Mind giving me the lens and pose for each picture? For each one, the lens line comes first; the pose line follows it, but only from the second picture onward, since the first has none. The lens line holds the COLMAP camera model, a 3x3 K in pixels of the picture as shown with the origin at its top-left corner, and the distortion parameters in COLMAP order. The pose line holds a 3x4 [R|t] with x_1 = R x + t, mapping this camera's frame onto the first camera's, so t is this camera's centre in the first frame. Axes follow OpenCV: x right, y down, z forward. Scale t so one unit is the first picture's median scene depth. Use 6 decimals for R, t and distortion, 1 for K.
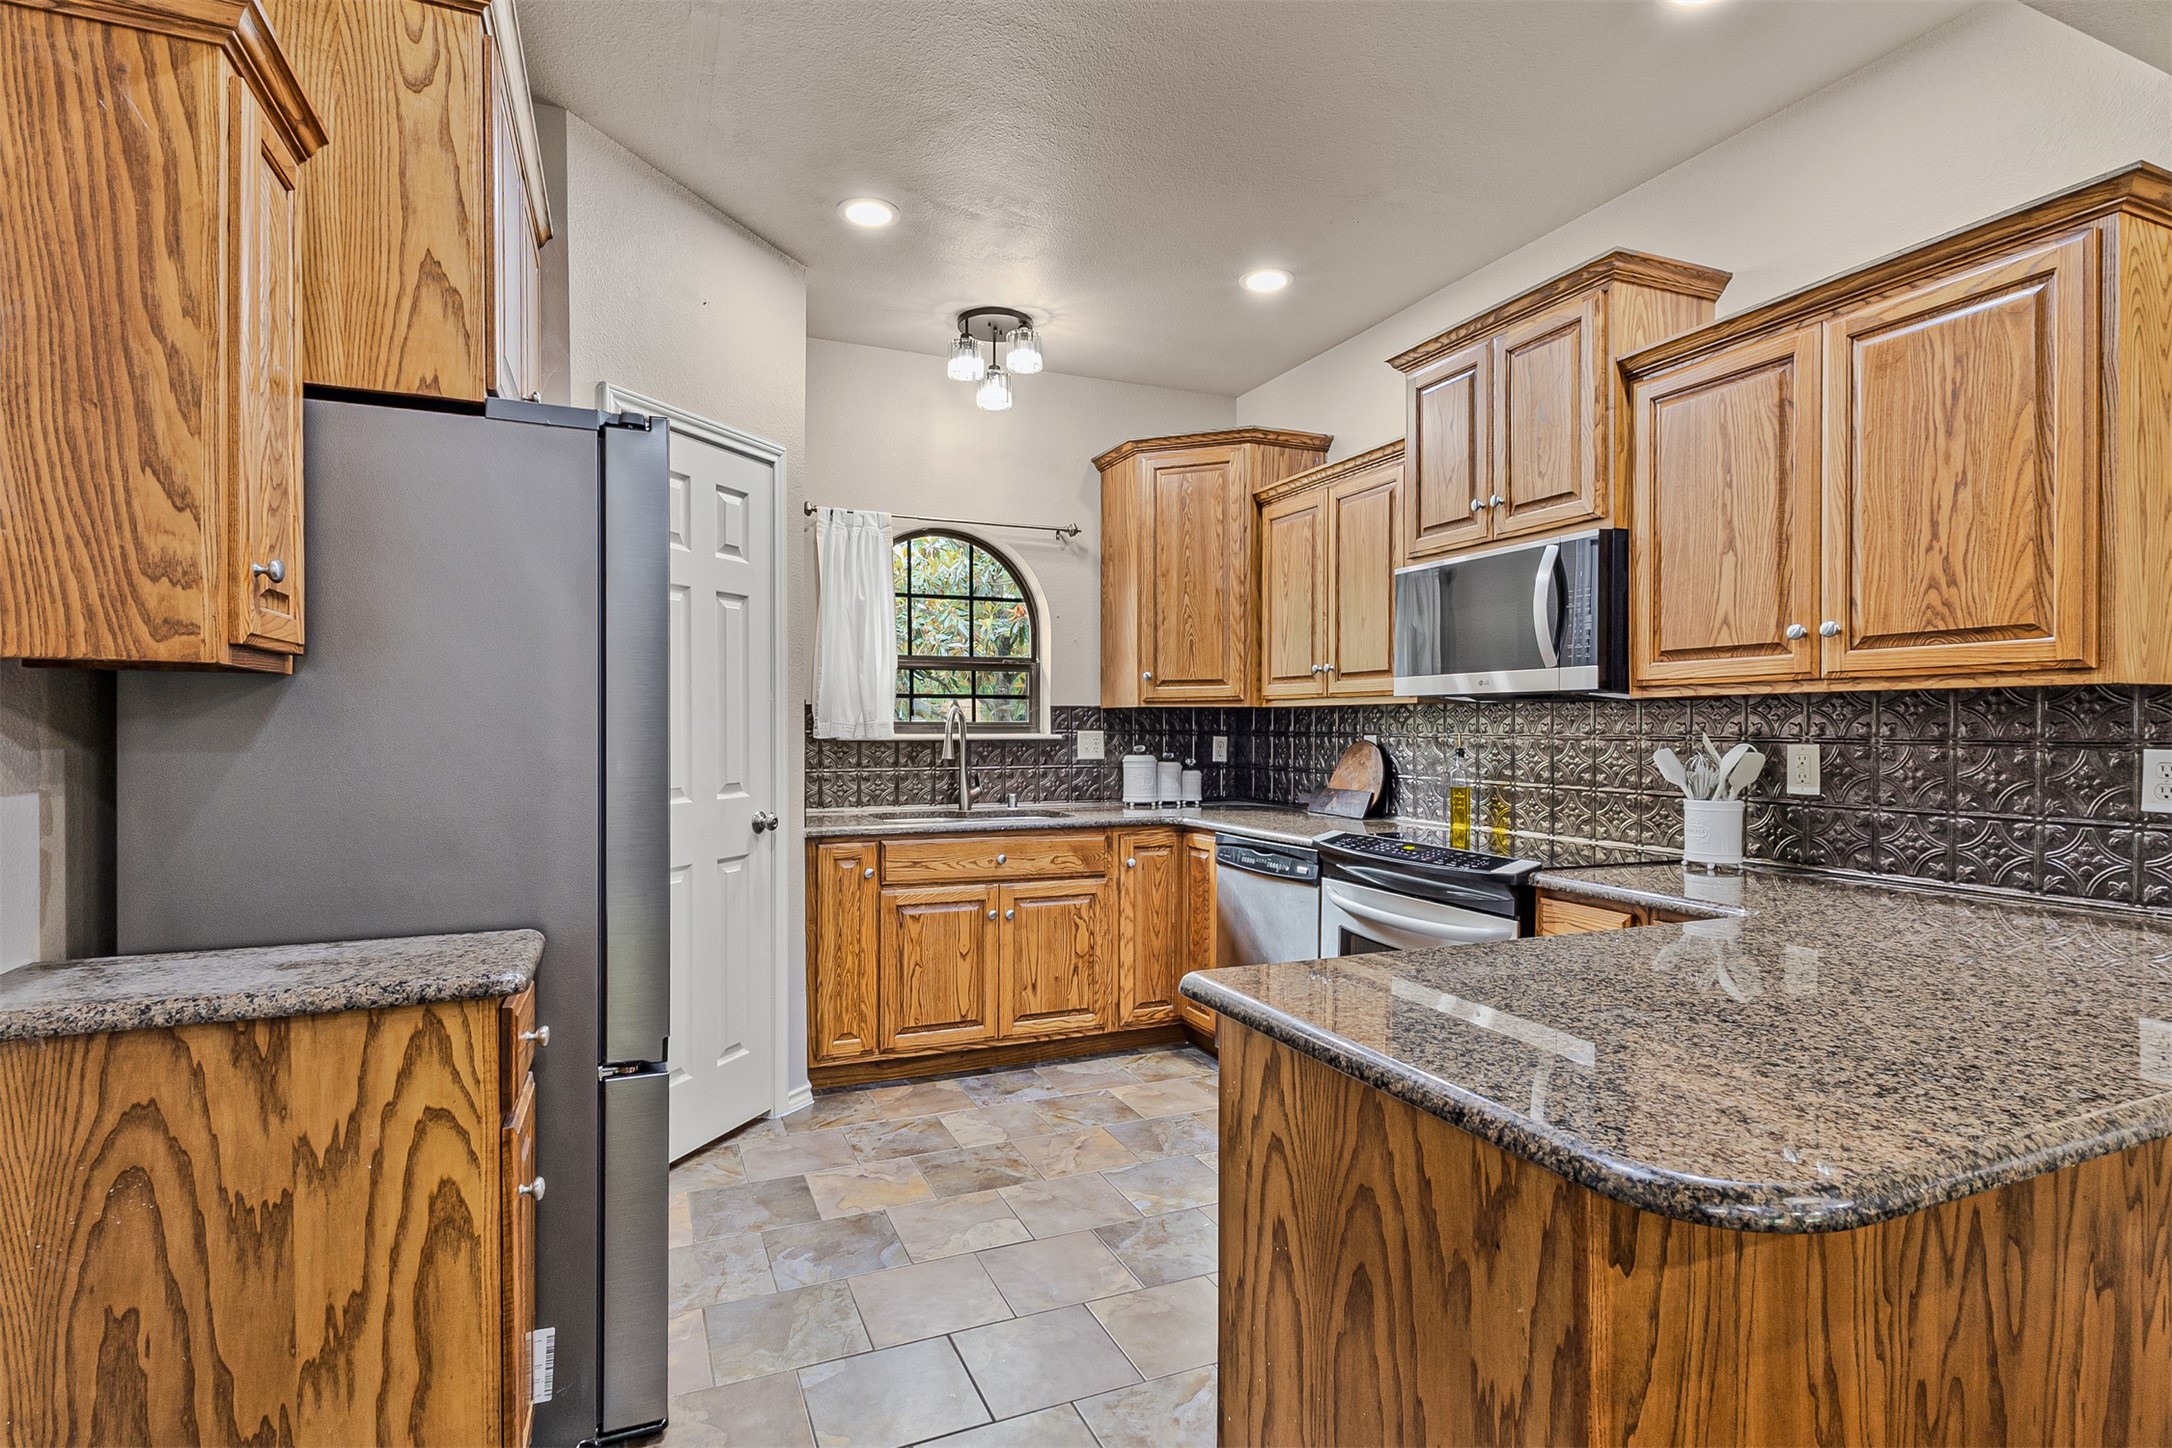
lens RADIAL K [[1076.5, 0, 1090.5], [0, 1076.5, 734.8], [0, 0, 1]] dist [0.011114, -0.002255]
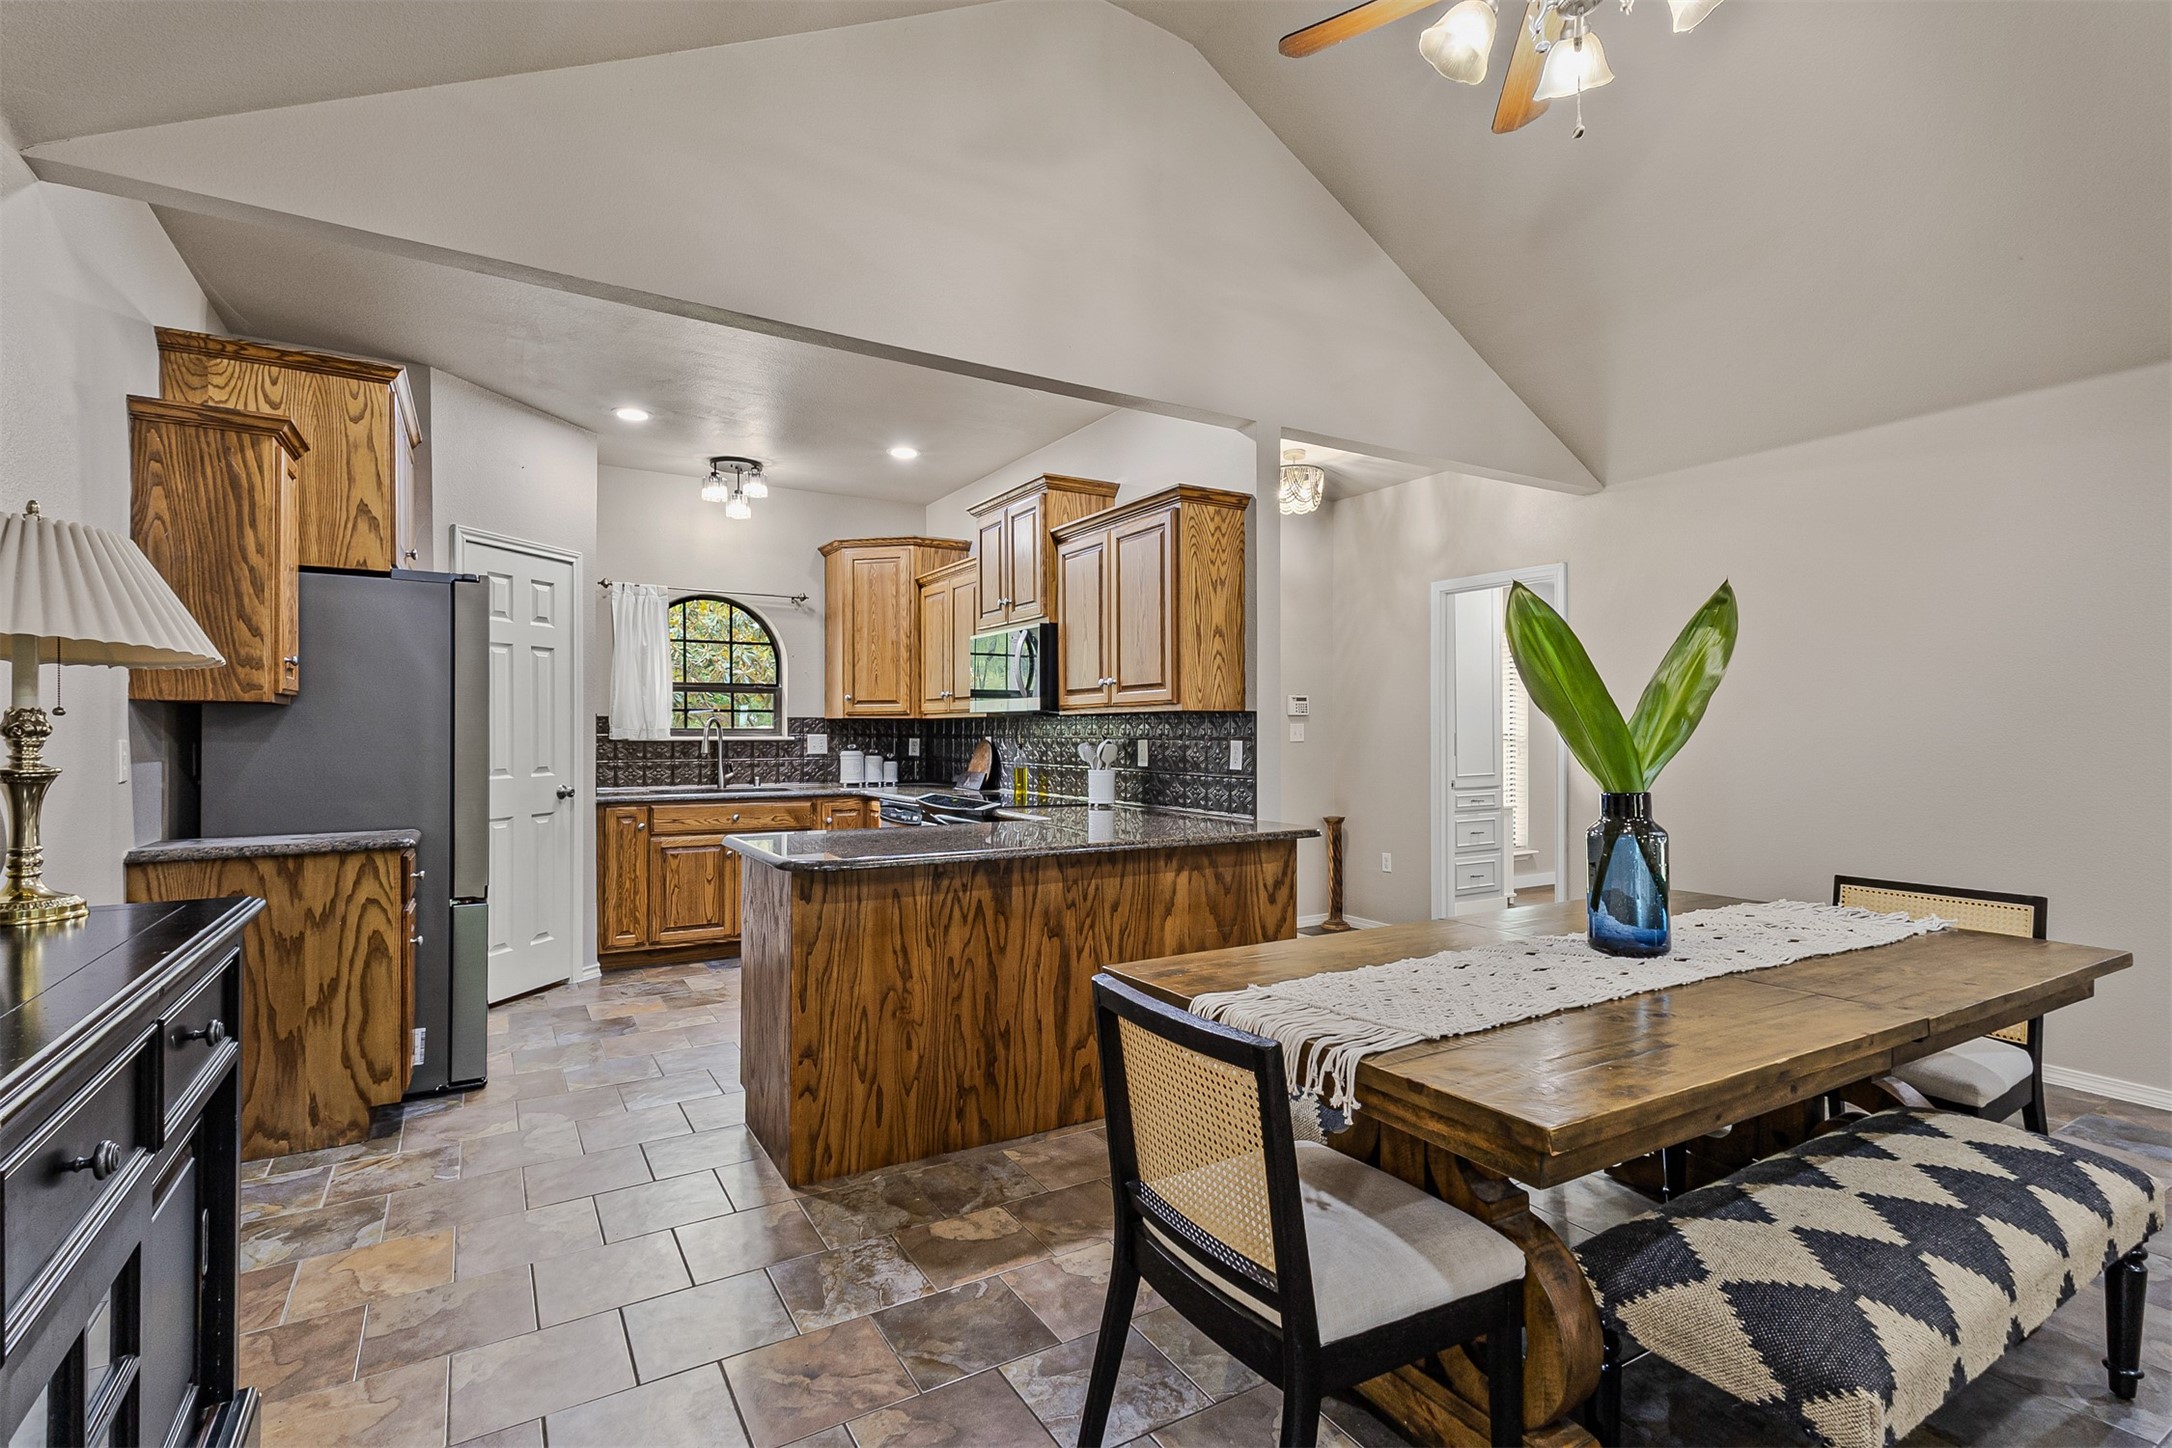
lens RADIAL K [[1016.5, 0, 1091.3], [0, 1016.5, 731.7], [0, 0, 1]] dist [0.025969, -0.001449]
pose [[0.991492, -0.000635, 0.130166, 0.231660], [0.001809, 0.999959, -0.008896, 0.007120], [-0.130155, 0.009056, 0.991452, -0.509138]]
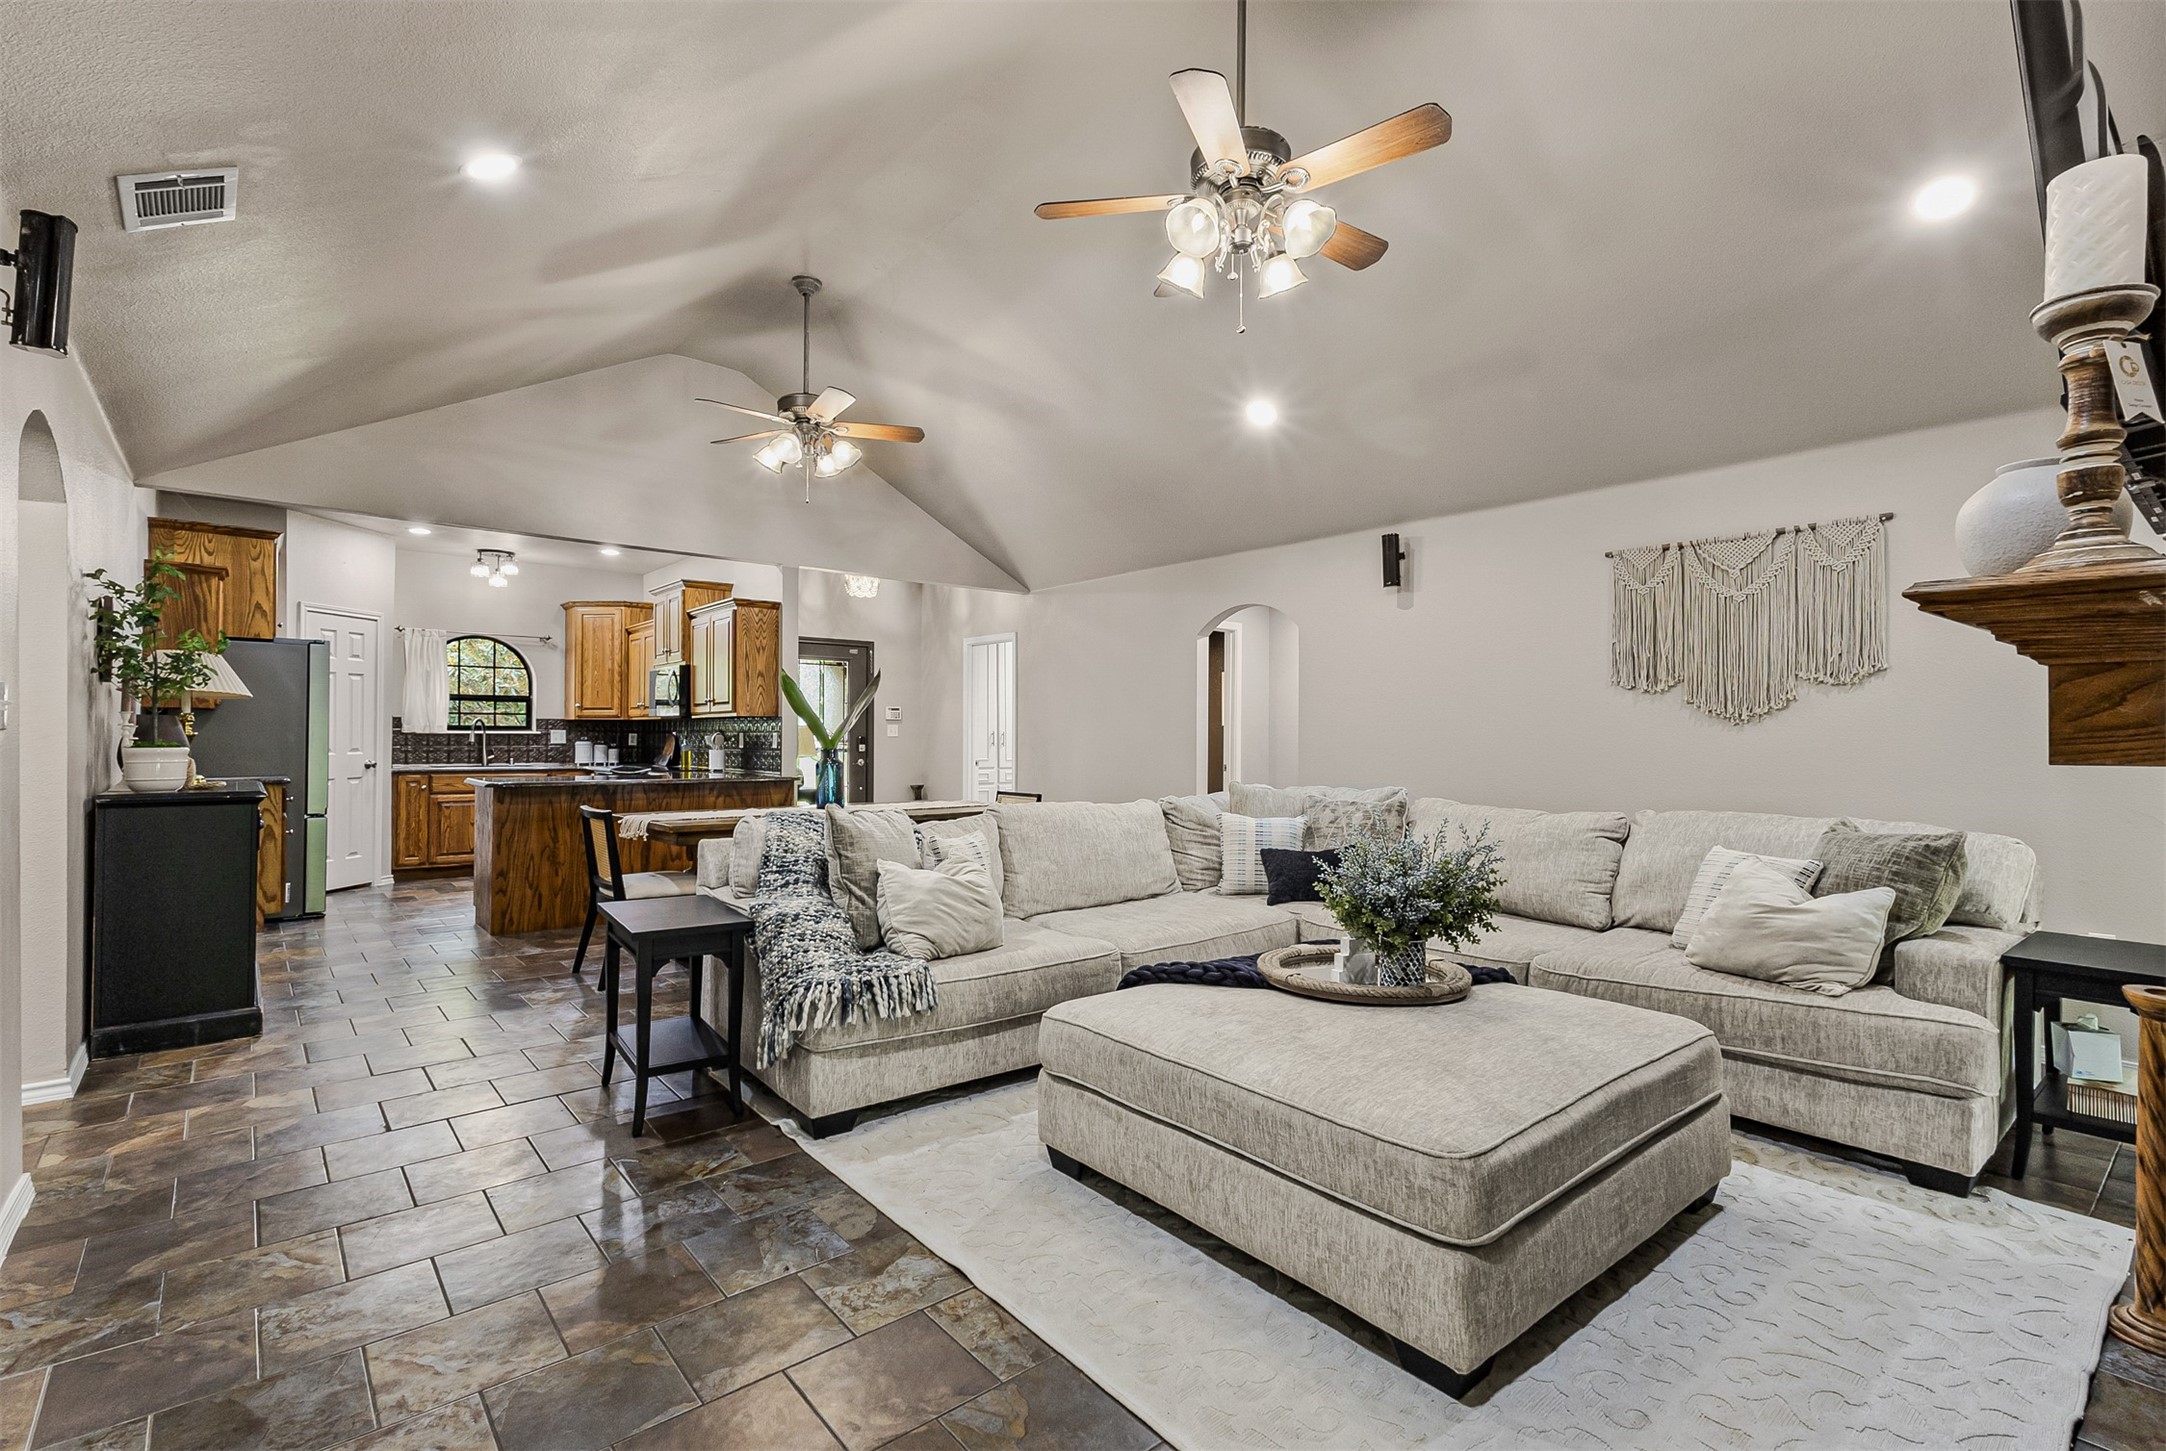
lens RADIAL K [[1013.7, 0, 1102.8], [0, 1013.7, 725.7], [0, 0, 1]] dist [0.025969, -0.001449]
pose [[0.958854, 0.006833, 0.283817, 0.569907], [-0.001300, 0.999805, -0.019680, 0.032108], [-0.283897, 0.018502, 0.958676, -1.548891]]
